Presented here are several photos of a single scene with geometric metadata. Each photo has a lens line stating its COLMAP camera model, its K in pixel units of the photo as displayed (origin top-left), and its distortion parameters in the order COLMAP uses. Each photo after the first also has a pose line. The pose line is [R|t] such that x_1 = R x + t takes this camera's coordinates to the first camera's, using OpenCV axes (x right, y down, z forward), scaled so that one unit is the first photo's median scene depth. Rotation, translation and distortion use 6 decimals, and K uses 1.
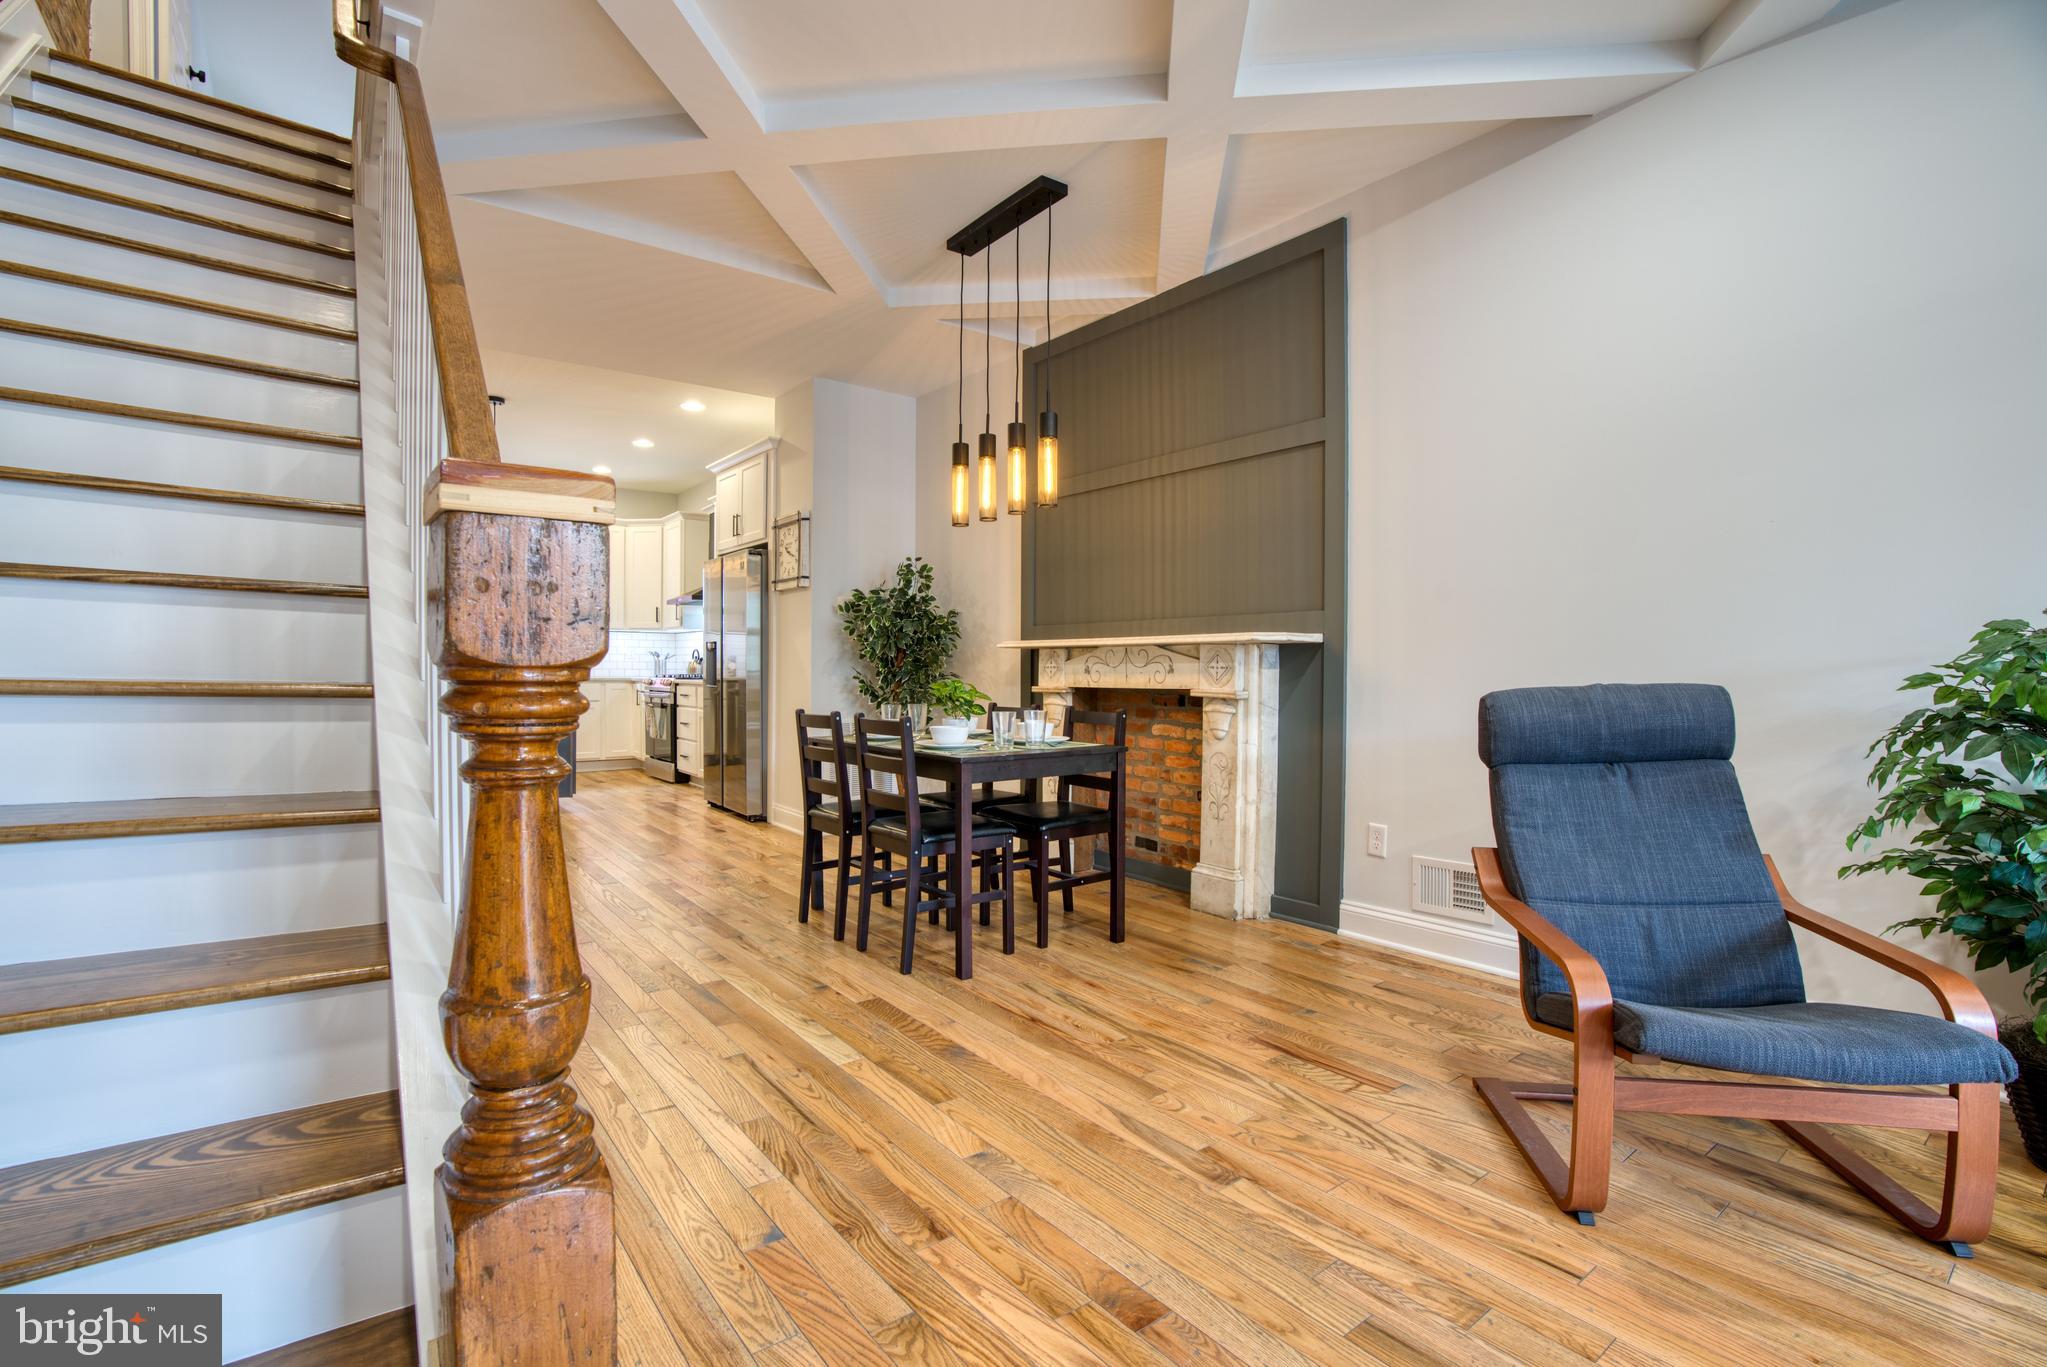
lens RADIAL K [[933.2, 0, 1018.7], [0, 933.2, 685.2], [0, 0, 1]] dist [-0.067815, 0.024688]
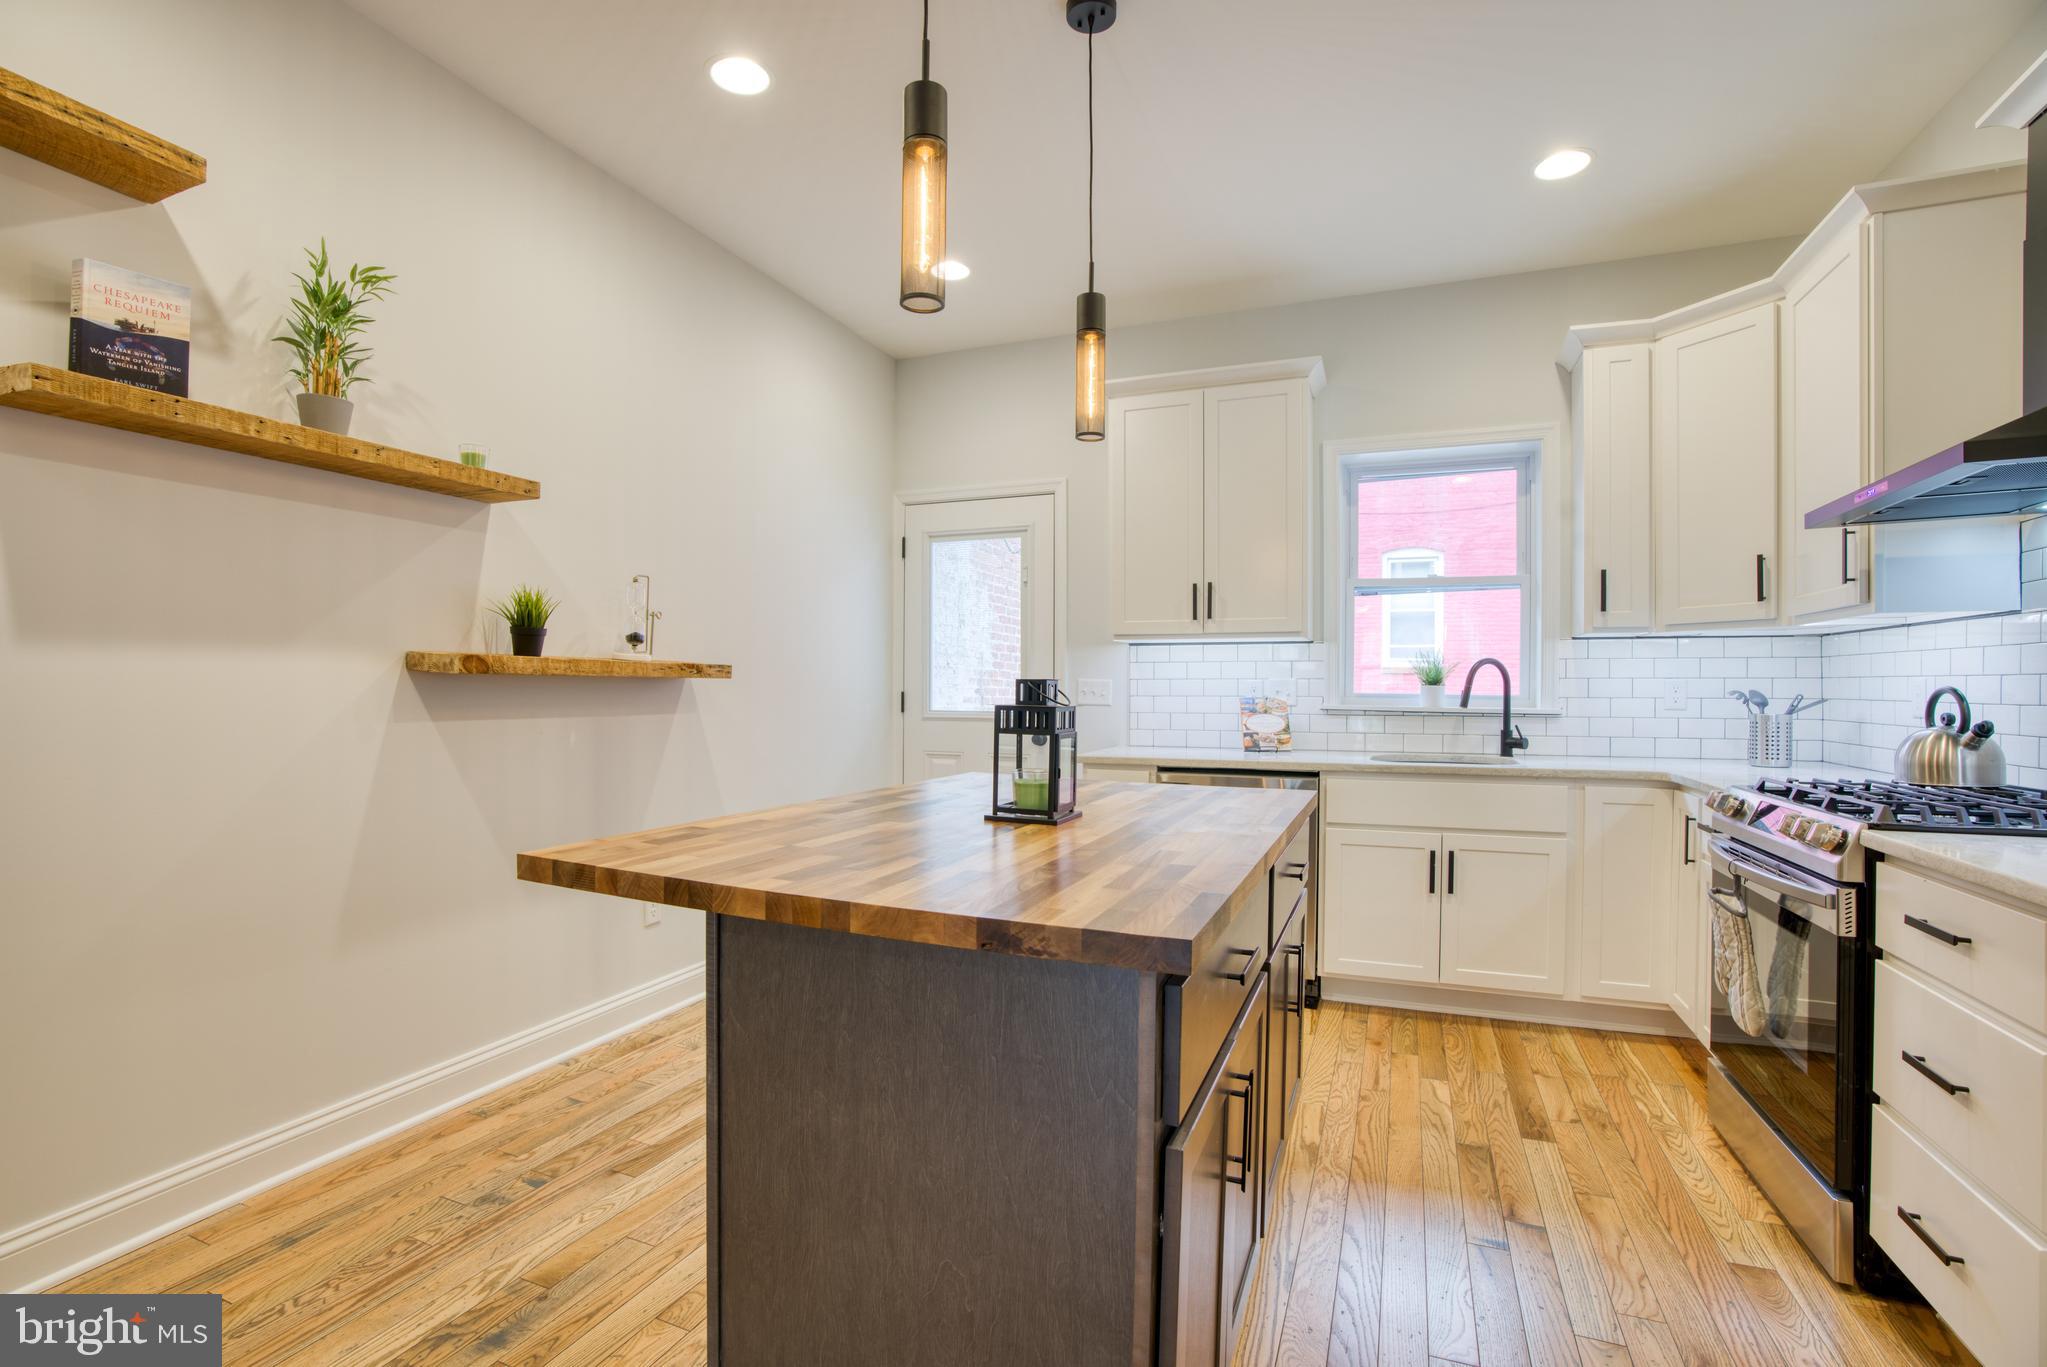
lens RADIAL K [[933.2, 0, 1013.9], [0, 933.2, 690.8], [0, 0, 1]] dist [-0.067815, 0.024688]
pose [[0.496627, -0.002666, -0.867960, -0.640191], [-0.014941, 0.999821, -0.011620, -0.076273], [0.867836, 0.018738, 0.496498, 1.596098]]
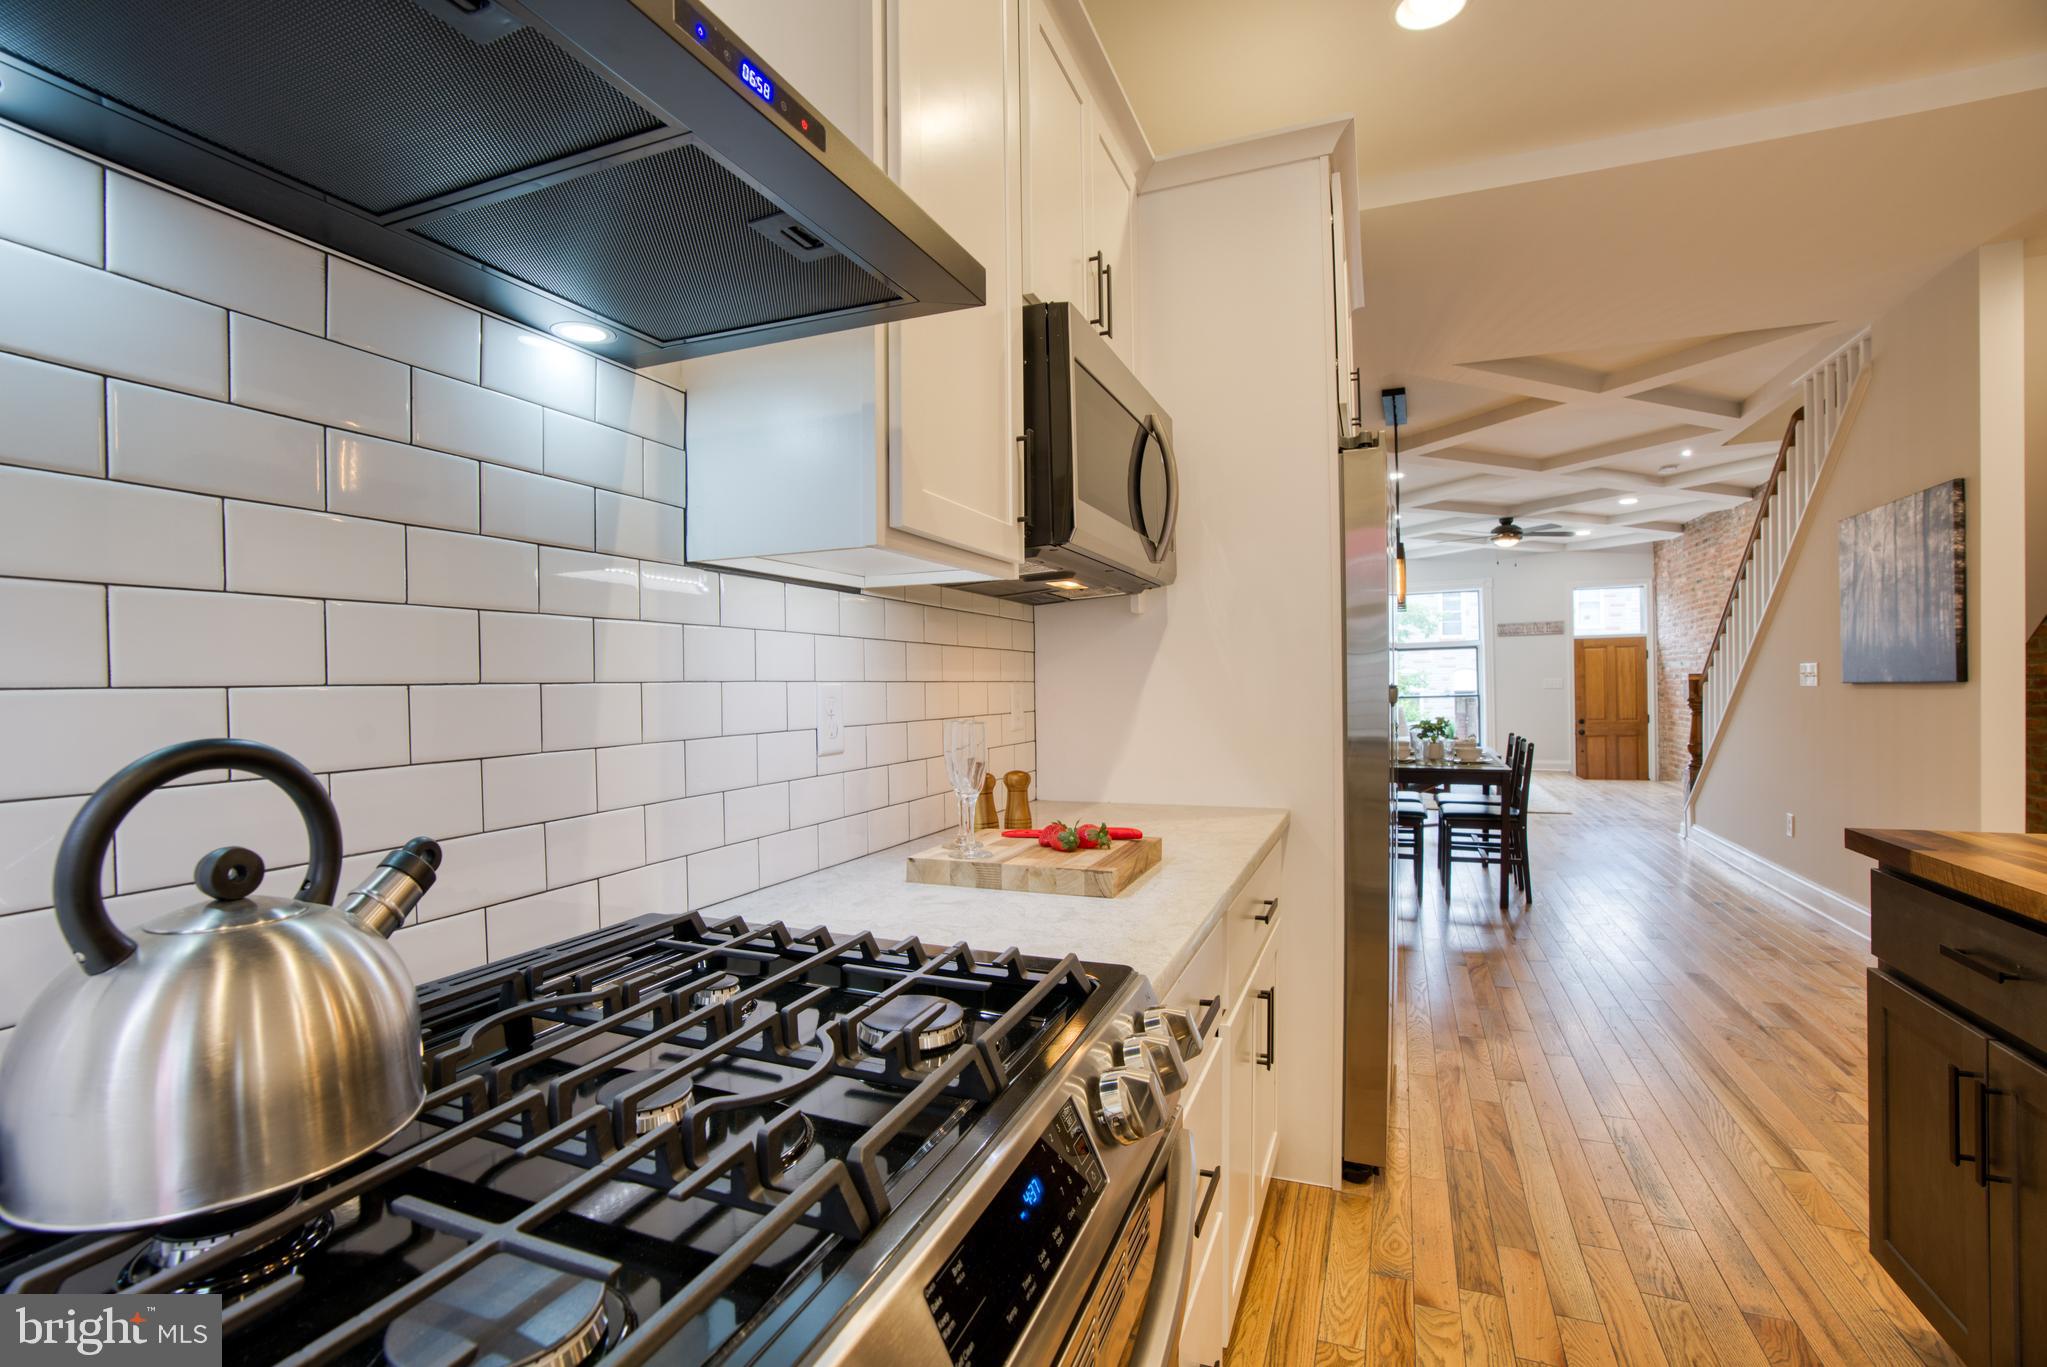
lens RADIAL K [[933.2, 0, 1012.5], [0, 933.2, 696.5], [0, 0, 1]] dist [-0.067815, 0.024688]
pose [[-0.505461, -0.011362, 0.862774, -1.036733], [0.026711, 0.999228, 0.028808, -0.102692], [-0.862436, 0.037607, -0.504768, 2.394426]]
